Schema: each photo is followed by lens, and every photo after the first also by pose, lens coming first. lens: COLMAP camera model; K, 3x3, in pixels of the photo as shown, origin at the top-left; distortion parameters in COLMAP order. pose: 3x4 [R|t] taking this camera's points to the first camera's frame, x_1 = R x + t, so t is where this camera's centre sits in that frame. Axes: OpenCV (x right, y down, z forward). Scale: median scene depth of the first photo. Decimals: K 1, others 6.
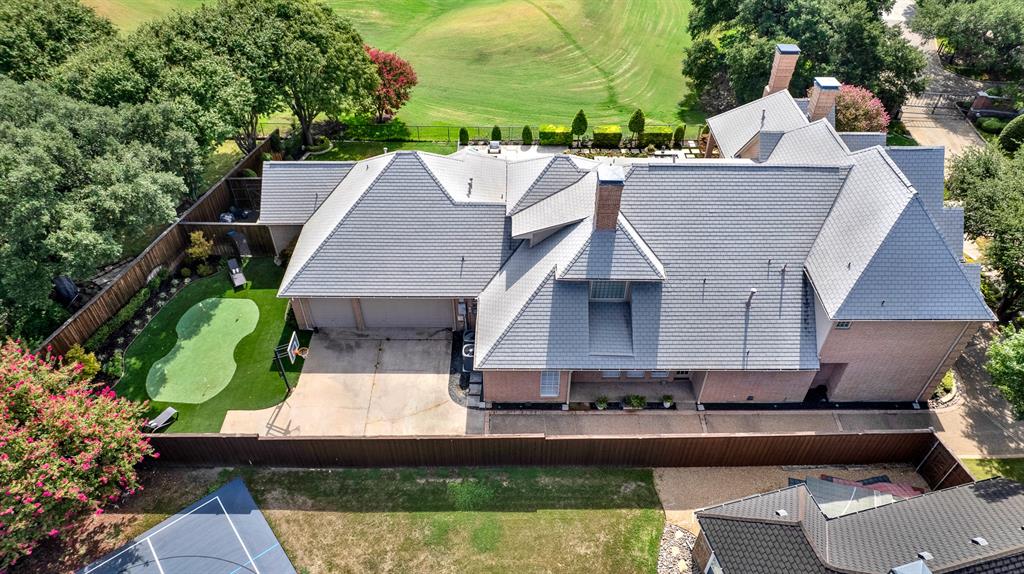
lens RADIAL K [[658.1, 0, 512.0], [0, 658.1, 287.0], [0, 0, 1]] dist [-0.087726, 0.074378]
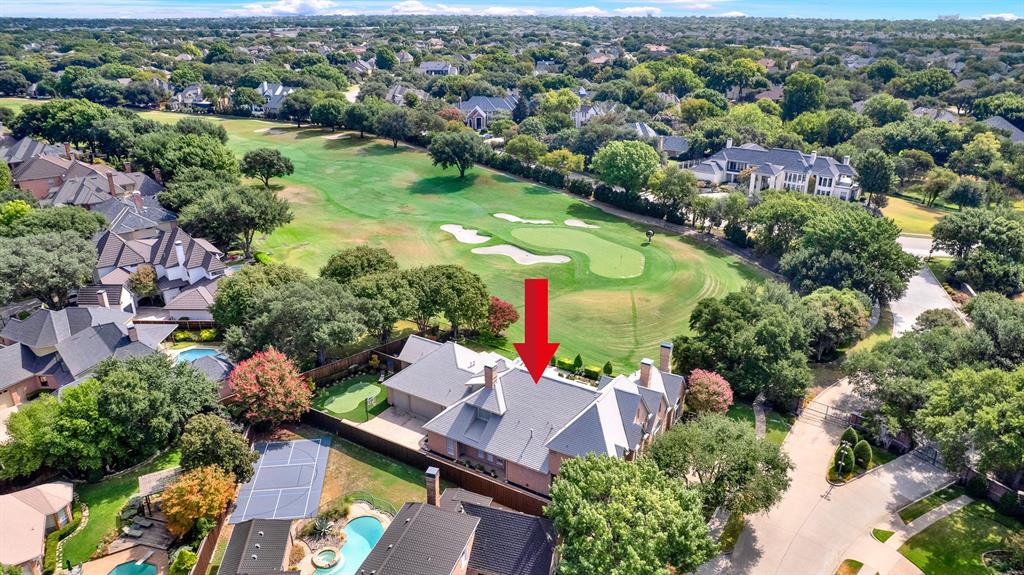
lens RADIAL K [[658.1, 0, 512.0], [0, 658.1, 287.5], [0, 0, 1]] dist [-0.087726, 0.074378]
pose [[0.852243, 0.192161, -0.486575, 1.139584], [-0.353234, 0.897432, -0.264274, 0.161094], [0.385885, 0.397101, 0.832708, -0.956527]]
